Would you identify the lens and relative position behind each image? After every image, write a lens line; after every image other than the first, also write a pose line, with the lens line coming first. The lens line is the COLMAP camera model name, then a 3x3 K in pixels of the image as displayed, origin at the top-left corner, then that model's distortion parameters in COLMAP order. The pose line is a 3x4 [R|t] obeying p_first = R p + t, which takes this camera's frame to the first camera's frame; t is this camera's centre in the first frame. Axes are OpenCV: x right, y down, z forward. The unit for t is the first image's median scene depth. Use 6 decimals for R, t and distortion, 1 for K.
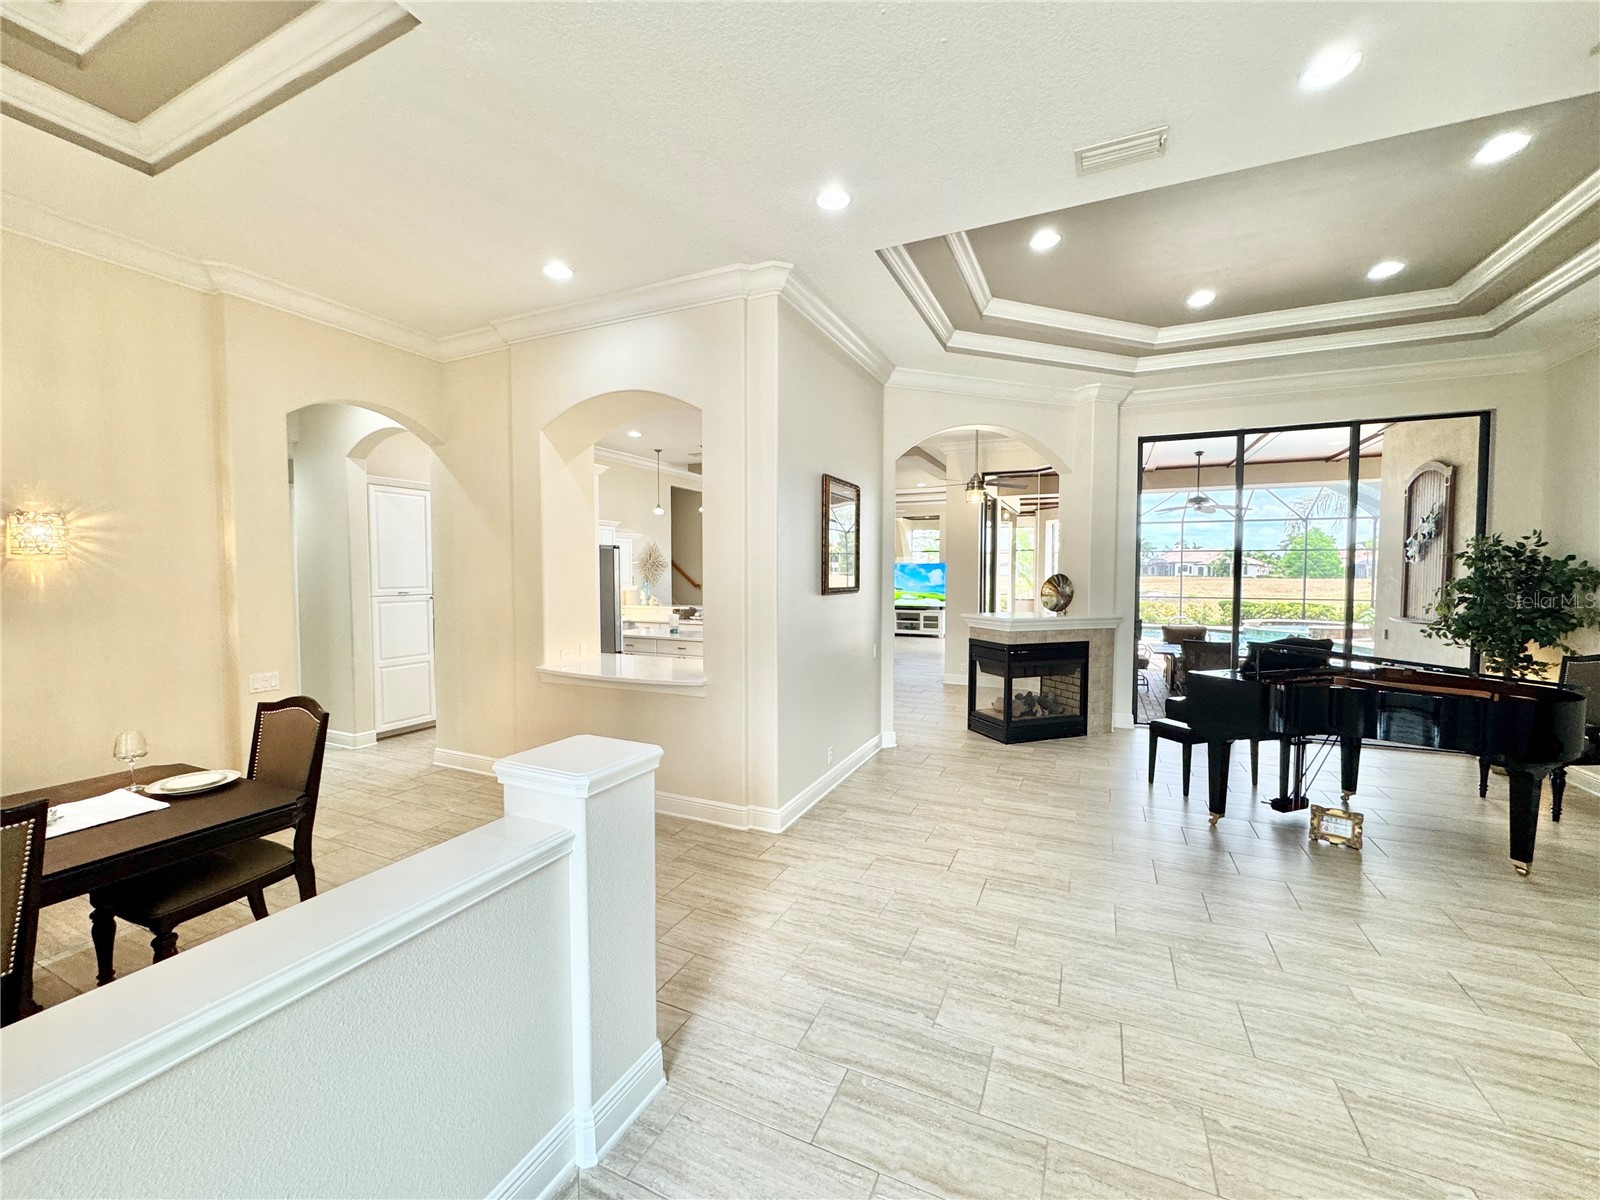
lens RADIAL K [[637.1, 0, 800.0], [0, 637.1, 600.0], [0, 0, 1]] dist [-0.003171, -0.000296]
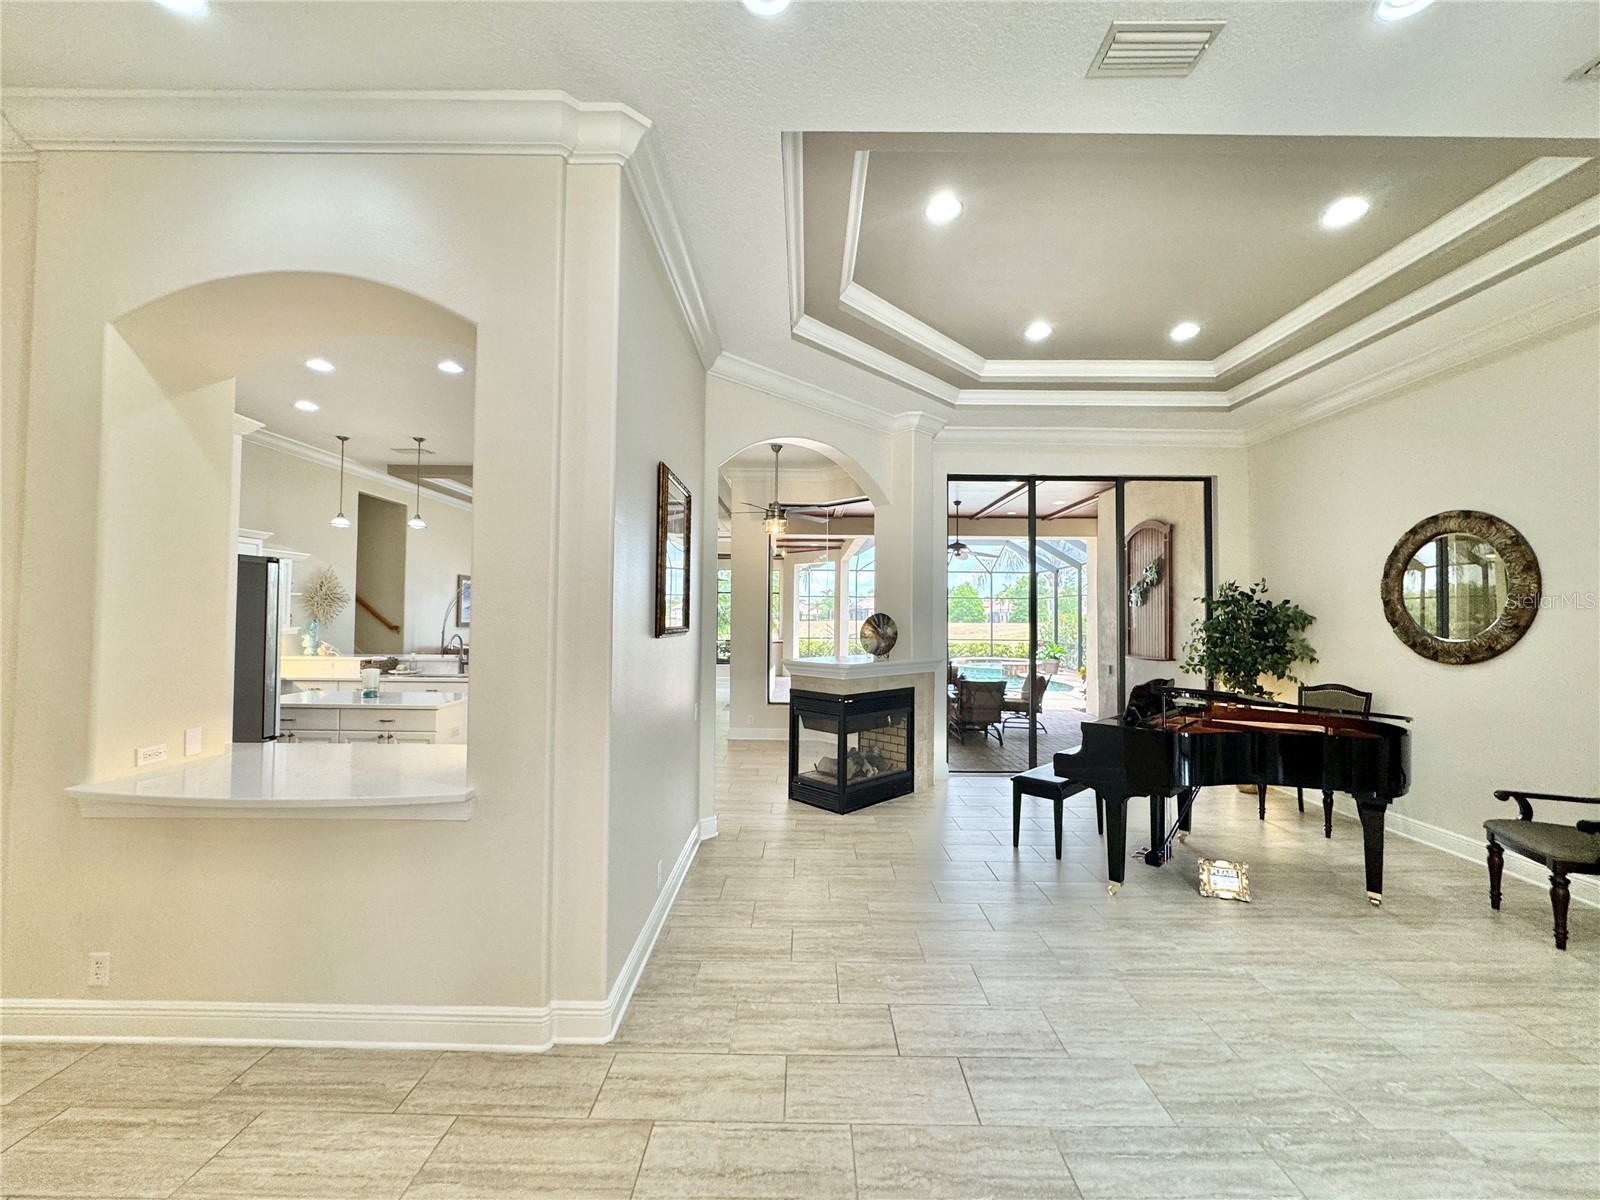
lens RADIAL K [[637.1, 0, 800.0], [0, 637.1, 600.0], [0, 0, 1]] dist [-0.003171, -0.000296]
pose [[0.908079, 0.018394, 0.418395, -0.089296], [0.010285, 0.997754, -0.066186, -0.001332], [-0.418673, 0.064405, 0.905850, 0.257767]]
